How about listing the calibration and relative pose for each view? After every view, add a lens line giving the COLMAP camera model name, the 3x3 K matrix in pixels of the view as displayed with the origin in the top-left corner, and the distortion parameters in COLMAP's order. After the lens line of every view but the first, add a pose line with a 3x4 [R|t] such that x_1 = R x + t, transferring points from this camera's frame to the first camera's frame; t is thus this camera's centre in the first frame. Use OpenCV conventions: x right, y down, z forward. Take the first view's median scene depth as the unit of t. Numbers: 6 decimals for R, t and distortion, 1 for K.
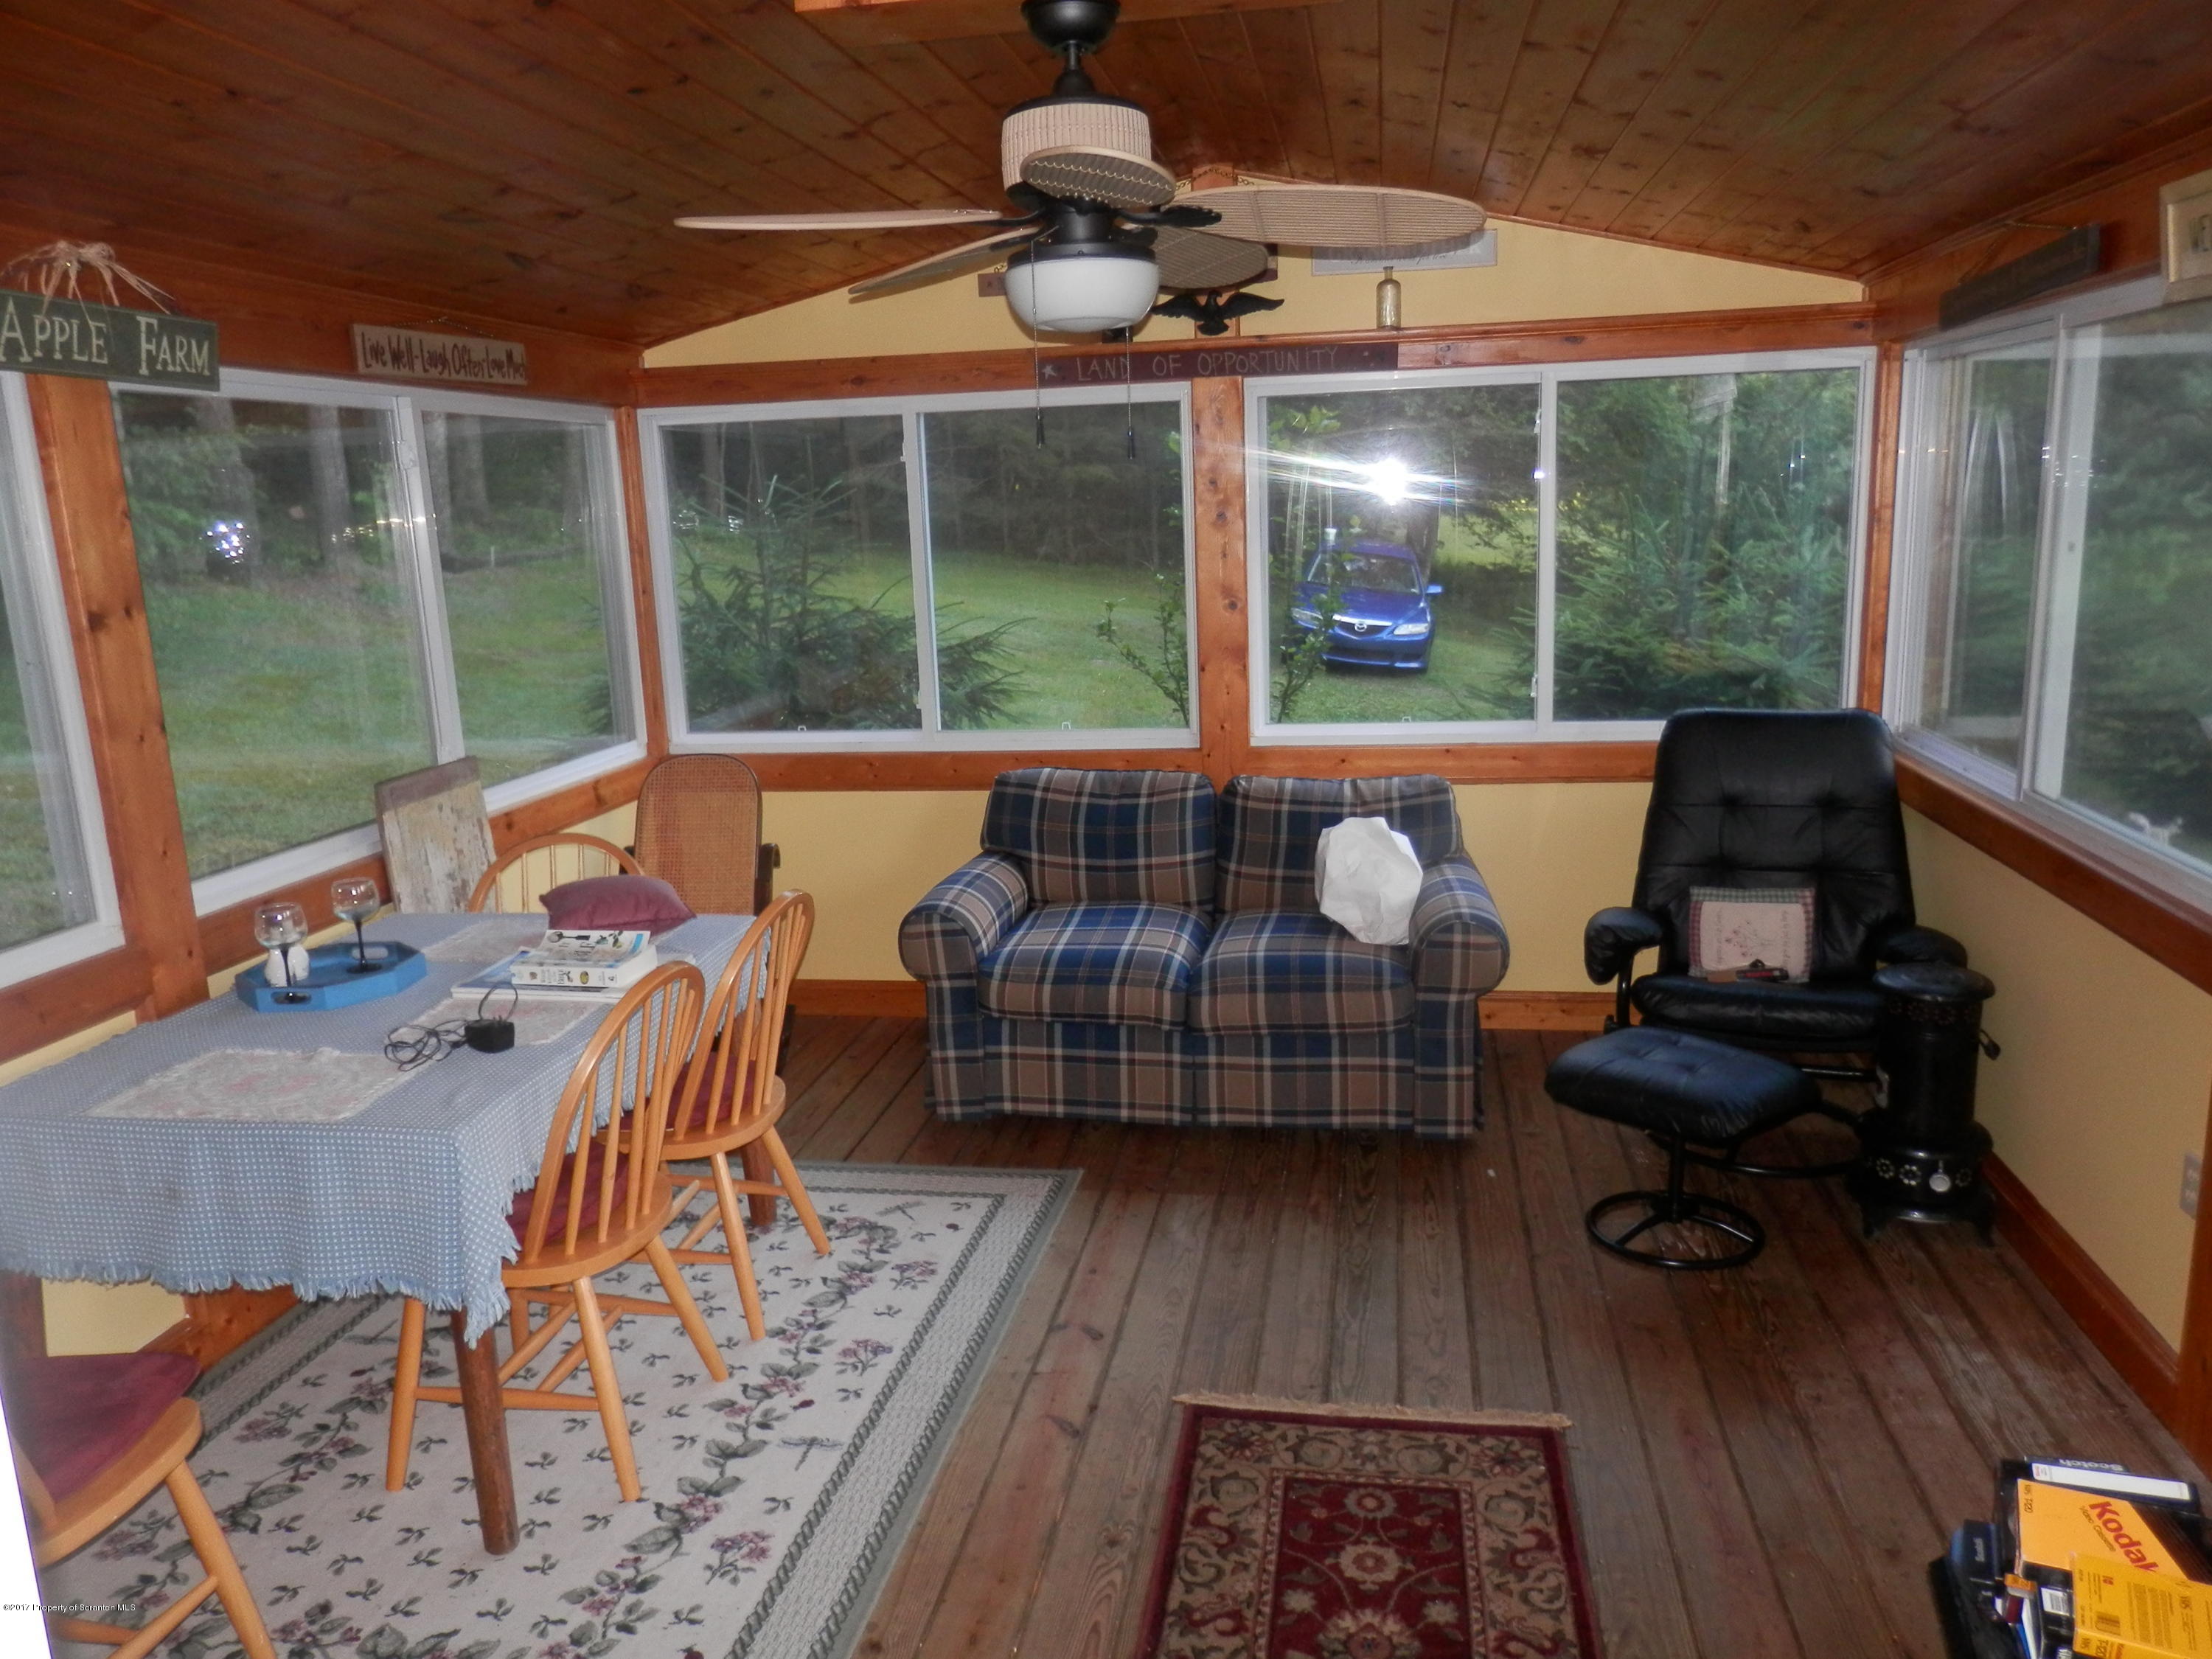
lens RADIAL K [[1582.3, 0, 1106.0], [0, 1582.3, 829.5], [0, 0, 1]] dist [-0.012516, 0.006159]
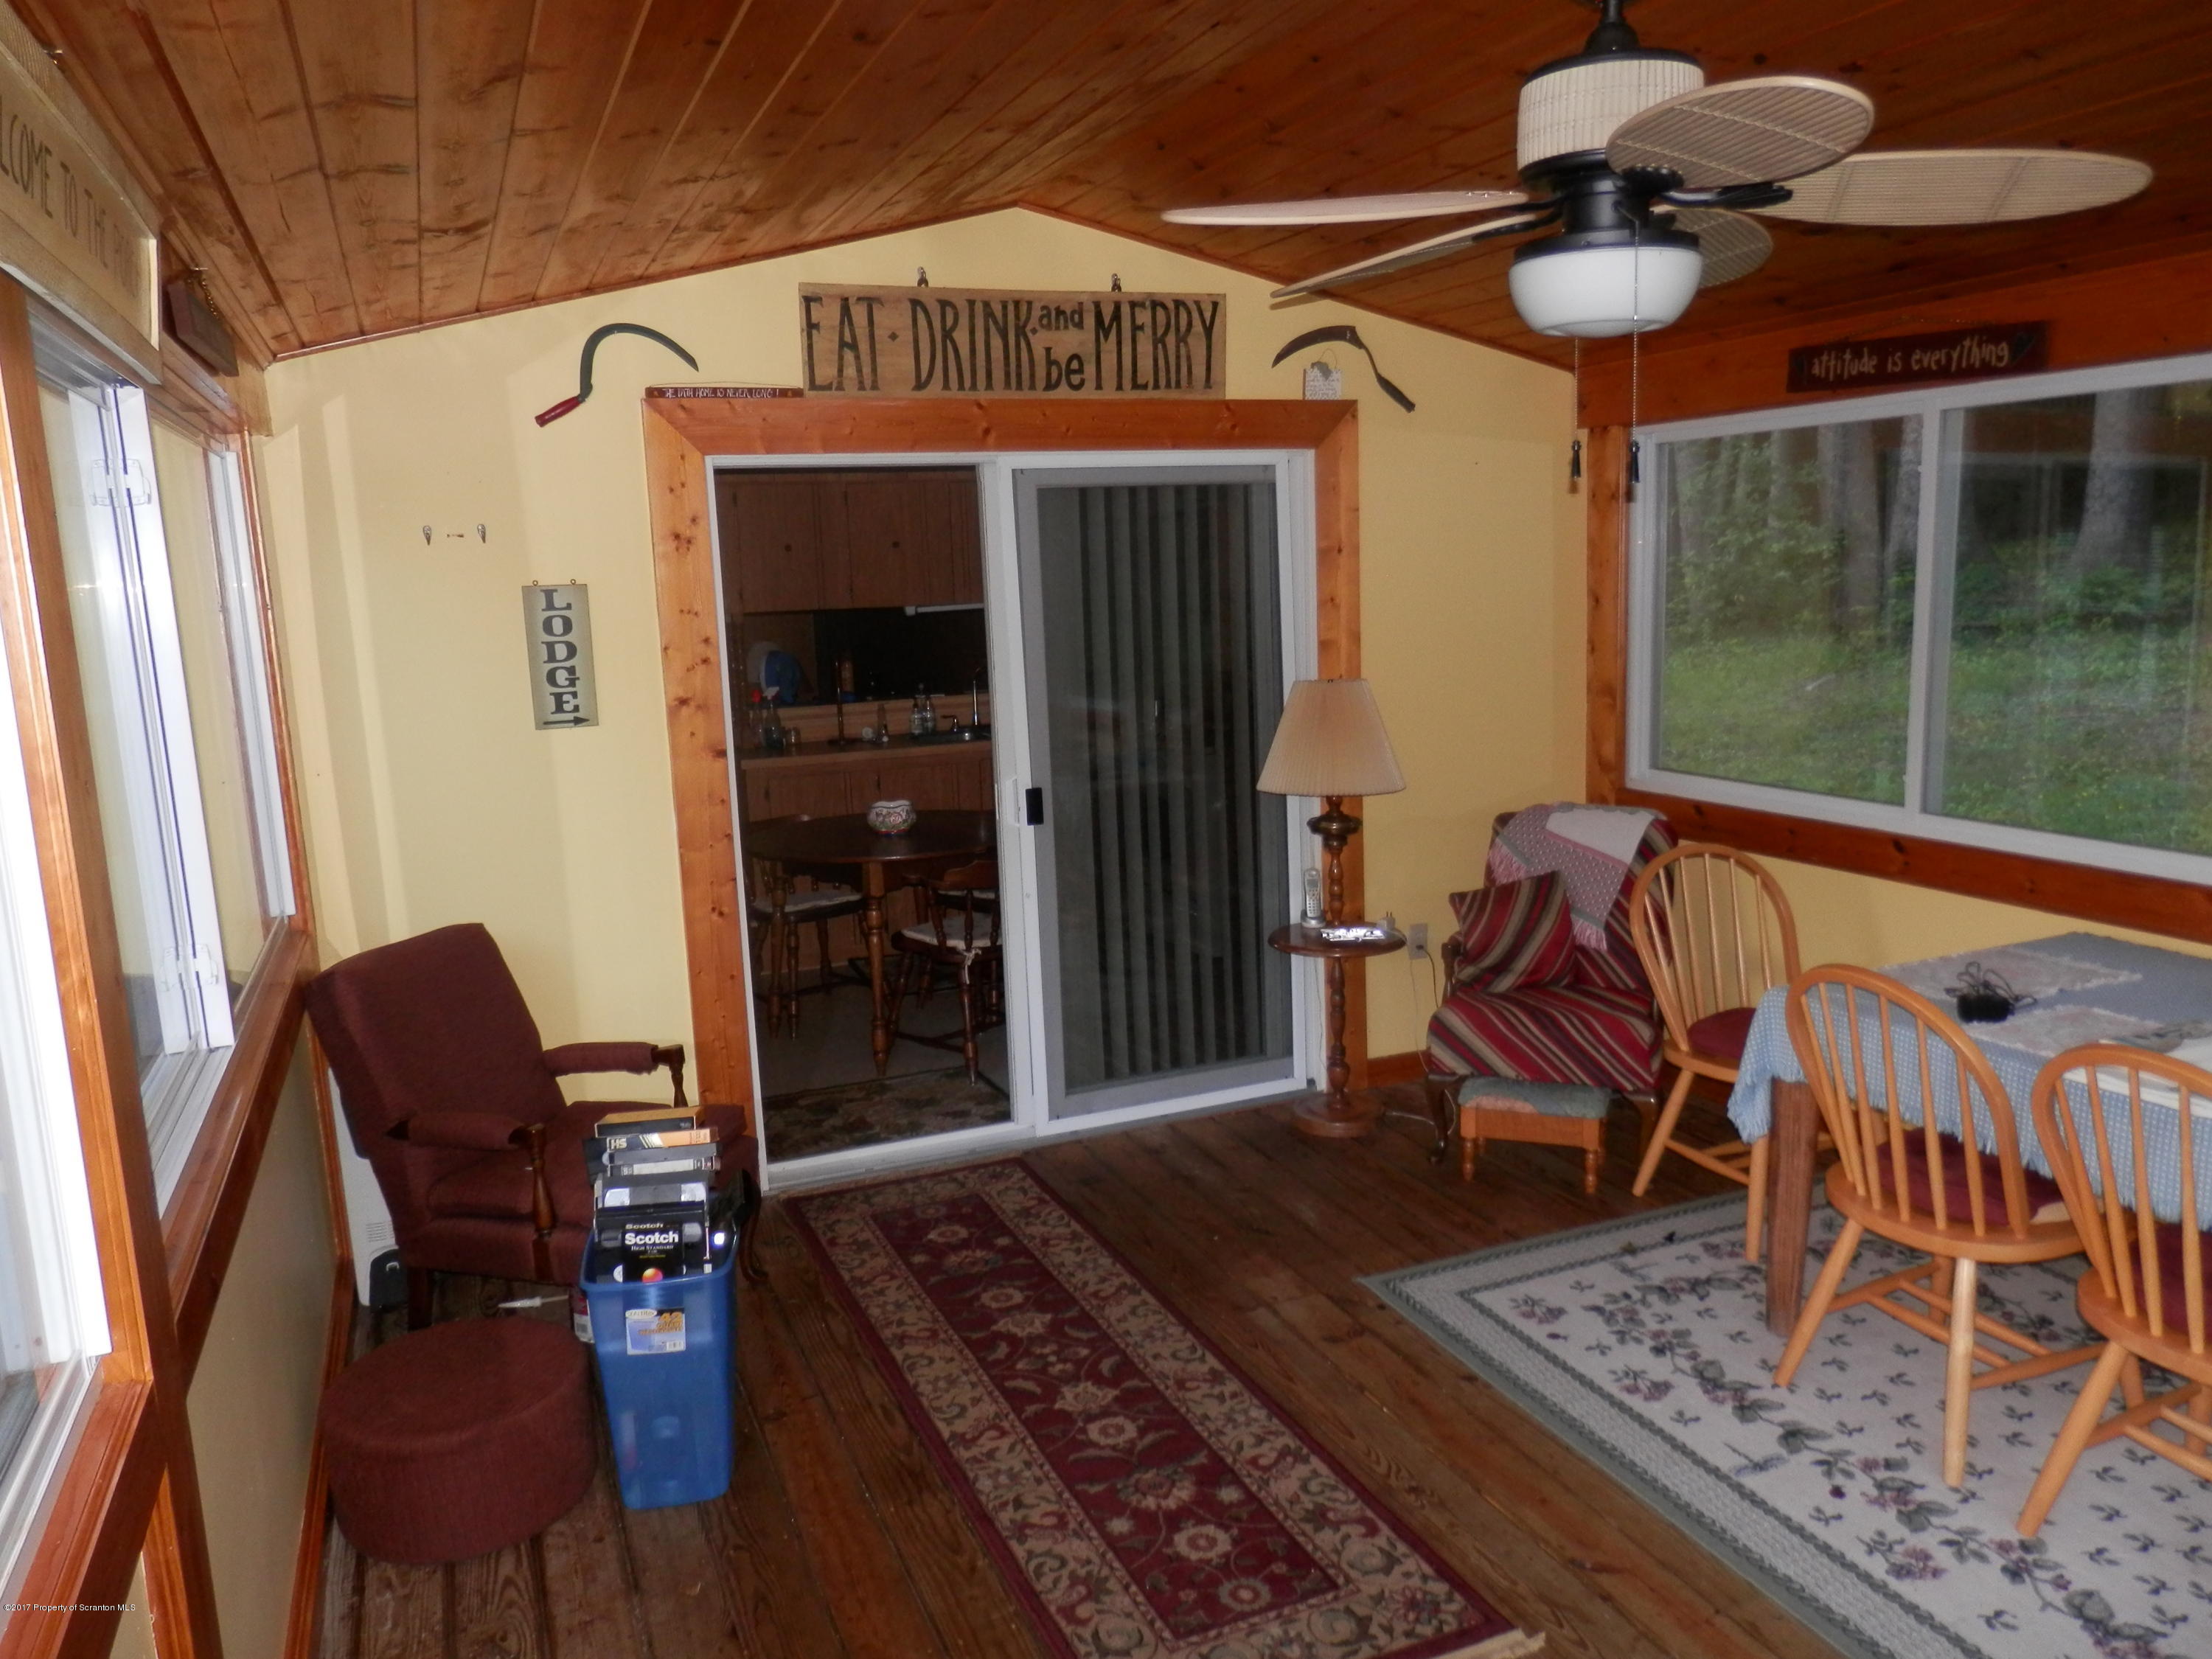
lens RADIAL K [[1582.3, 0, 1106.0], [0, 1582.3, 829.5], [0, 0, 1]] dist [-0.012516, 0.006159]
pose [[-0.839941, 0.155614, -0.519888, 0.669256], [-0.043705, 0.935495, 0.350626, -0.343198], [0.540915, 0.317227, -0.778960, 1.565367]]
